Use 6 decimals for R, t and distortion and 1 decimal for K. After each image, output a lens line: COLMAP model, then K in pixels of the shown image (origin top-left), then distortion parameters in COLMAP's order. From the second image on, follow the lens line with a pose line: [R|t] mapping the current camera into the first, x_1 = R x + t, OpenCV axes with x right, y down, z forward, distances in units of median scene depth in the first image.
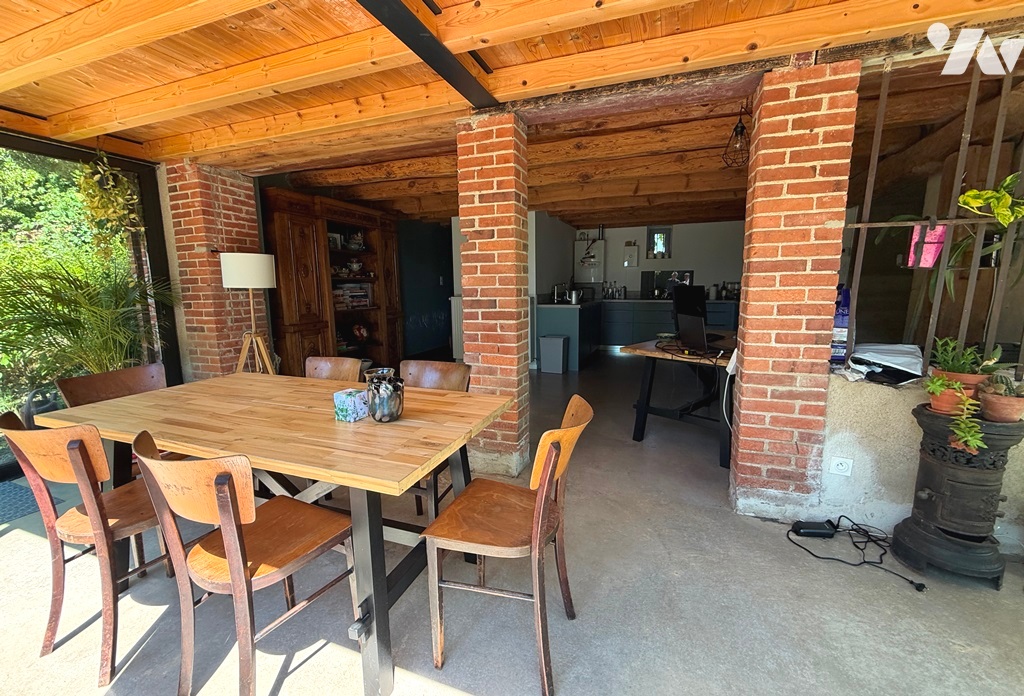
lens RADIAL K [[420.7, 0, 513.4], [0, 420.7, 348.7], [0, 0, 1]] dist [-0.000035, -0.000189]
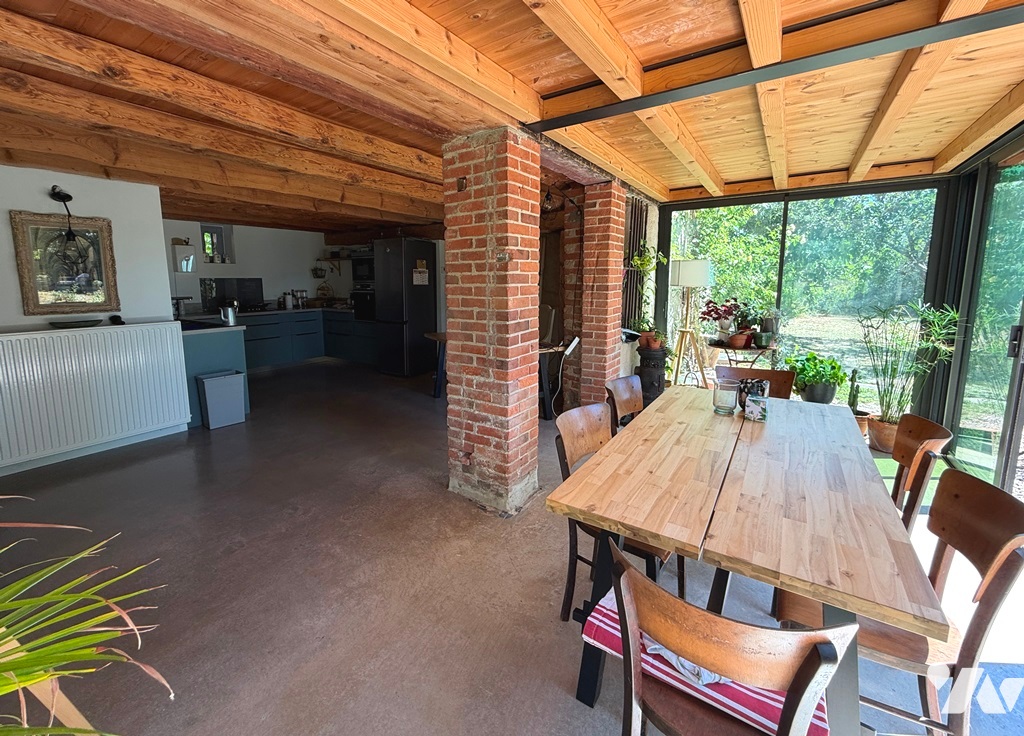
lens RADIAL K [[427.7, 0, 501.1], [0, 427.7, 338.5], [0, 0, 1]] dist [0.001869, 0.000165]
pose [[0.245682, -0.124080, 0.961376, -1.038131], [0.152418, 0.984382, 0.088099, -0.174430], [-0.957293, 0.124887, 0.260757, 0.806886]]
